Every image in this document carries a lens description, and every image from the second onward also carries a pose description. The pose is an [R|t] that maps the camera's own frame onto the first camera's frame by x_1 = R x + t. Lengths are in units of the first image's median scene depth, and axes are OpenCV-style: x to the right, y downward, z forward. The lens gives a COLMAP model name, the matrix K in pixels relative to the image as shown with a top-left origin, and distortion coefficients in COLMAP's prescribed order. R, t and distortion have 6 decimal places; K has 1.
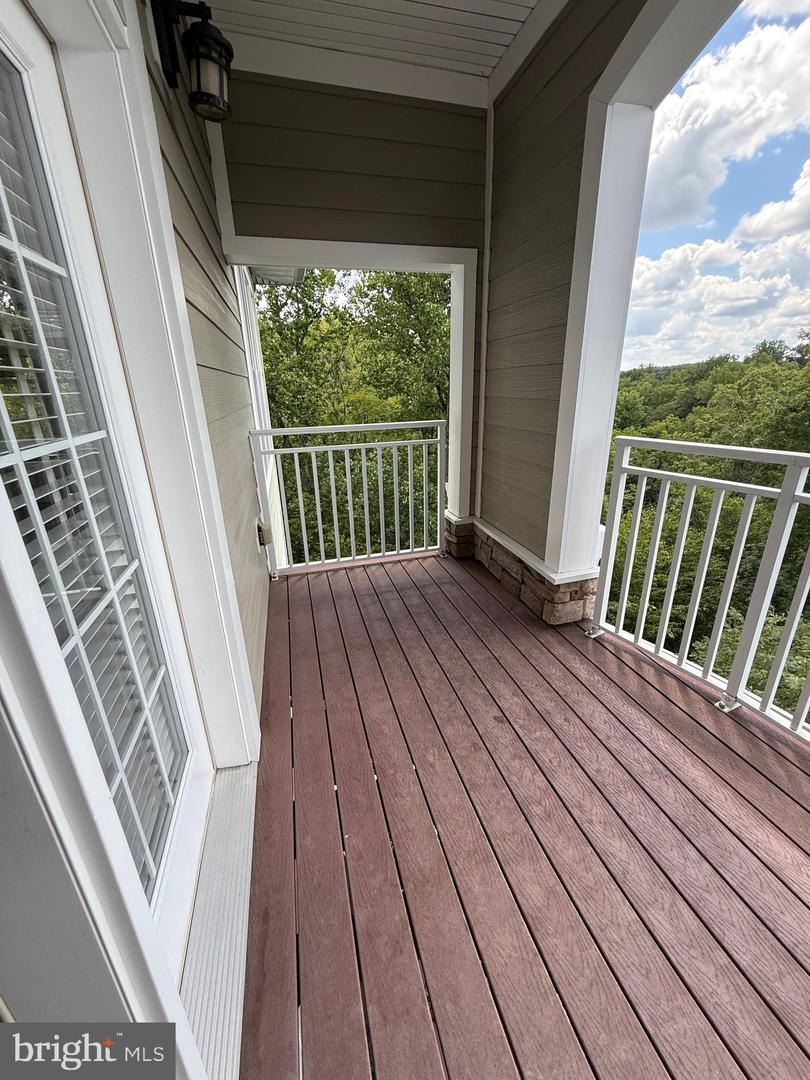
lens RADIAL K [[432.0, 0, 405.0], [0, 432.0, 540.0], [0, 0, 1]] dist [0.000584, 0.000058]
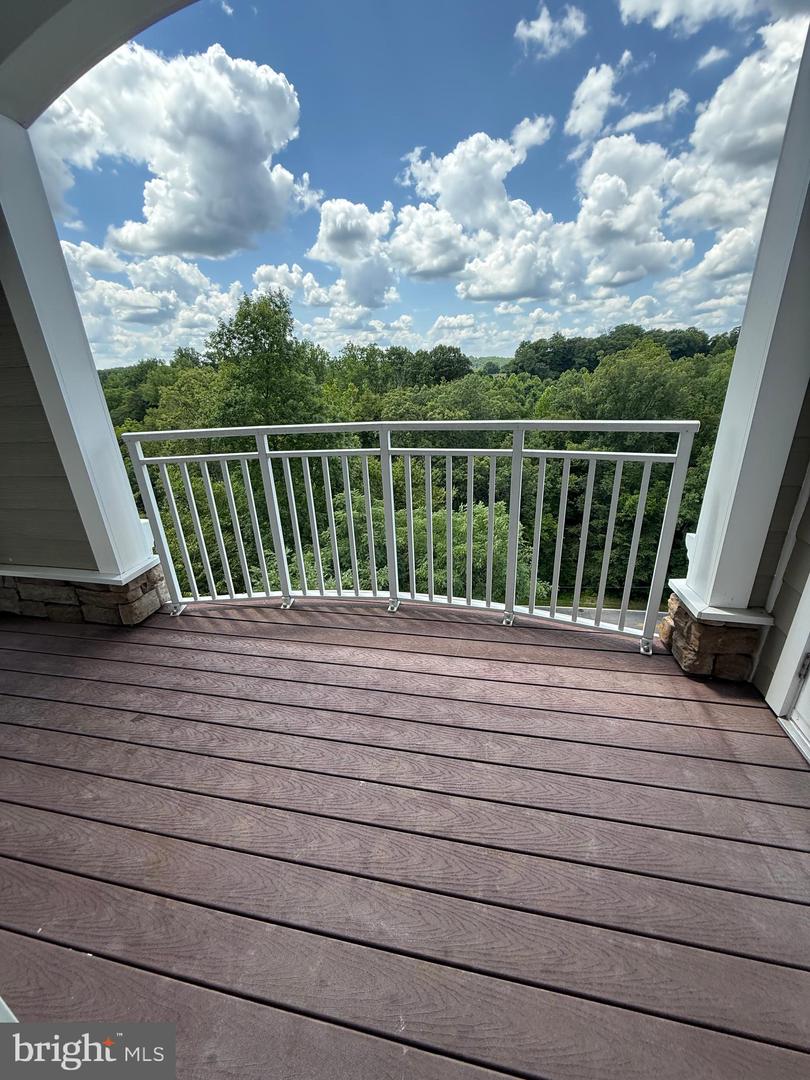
lens RADIAL K [[432.0, 0, 405.0], [0, 432.0, 540.0], [0, 0, 1]] dist [0.000584, 0.000058]
pose [[0.459743, -0.327337, 0.825522, -0.150078], [0.333460, 0.925196, 0.181152, 0.042166], [-0.823068, 0.191996, 0.534506, -0.104269]]
